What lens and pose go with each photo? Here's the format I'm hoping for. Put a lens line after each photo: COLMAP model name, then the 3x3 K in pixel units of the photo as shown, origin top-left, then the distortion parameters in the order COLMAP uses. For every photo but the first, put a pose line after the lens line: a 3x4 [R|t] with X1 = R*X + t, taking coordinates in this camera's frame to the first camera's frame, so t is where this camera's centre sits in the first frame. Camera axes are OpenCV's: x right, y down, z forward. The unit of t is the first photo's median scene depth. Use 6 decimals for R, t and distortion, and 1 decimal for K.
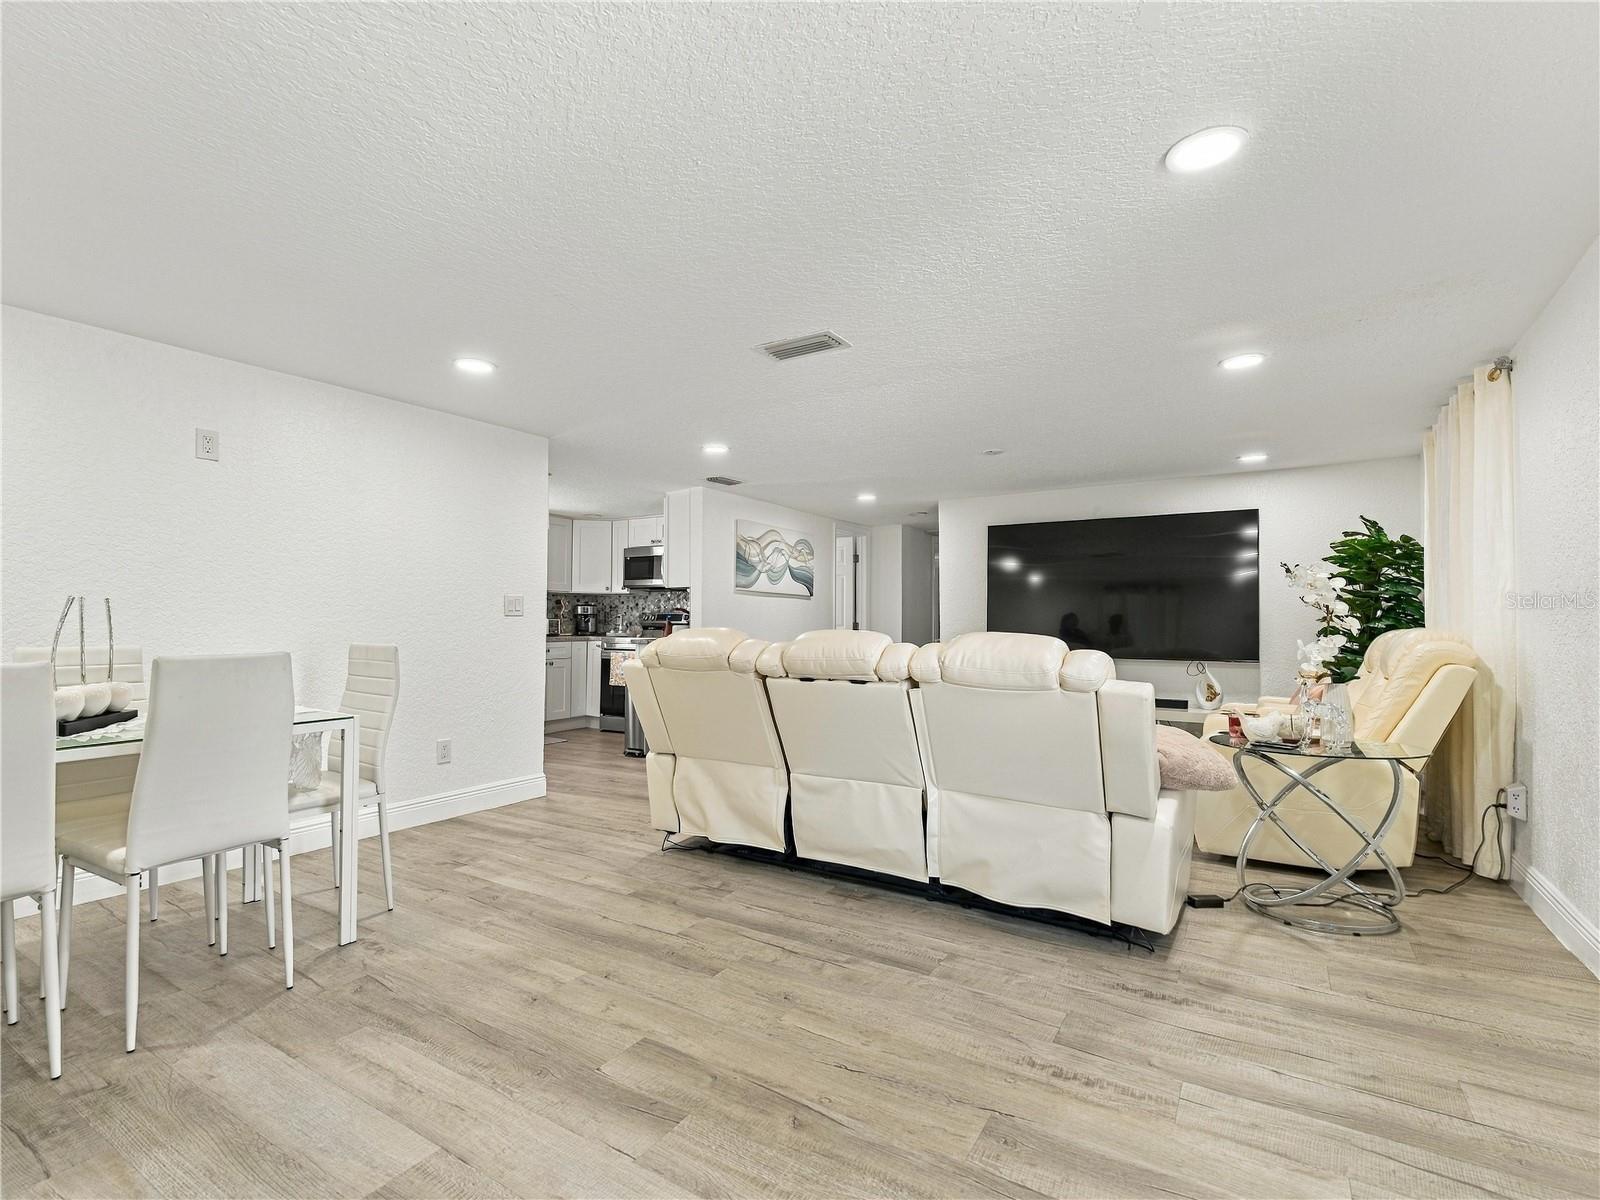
lens RADIAL K [[777.2, 0, 769.9], [0, 777.2, 604.8], [0, 0, 1]] dist [0.000310, 0.000418]
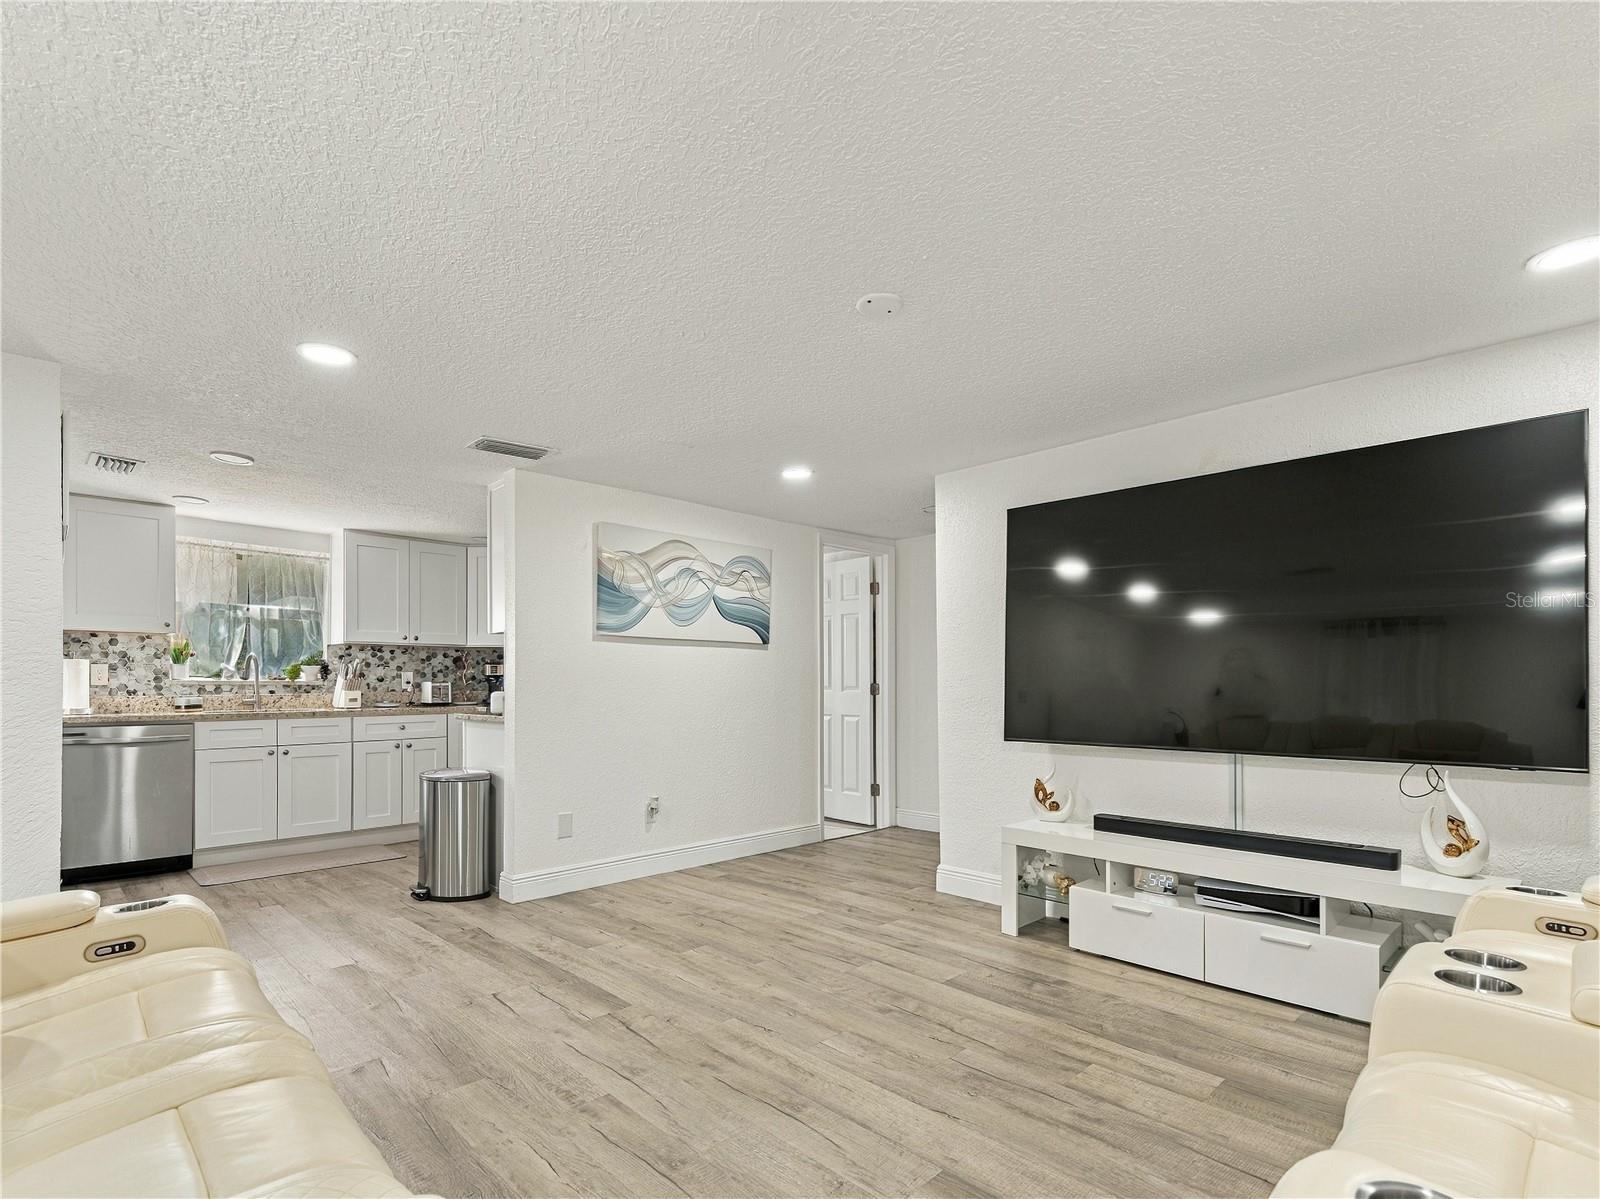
lens RADIAL K [[795.6, 0, 800.0], [0, 795.6, 678.3], [0, 0, 1]] dist [-0.000615, -0.000021]
pose [[0.976433, -0.012213, -0.215475, 0.297202], [0.016217, 0.999727, 0.016824, 0.009061], [0.215211, -0.019922, 0.976364, 0.473537]]
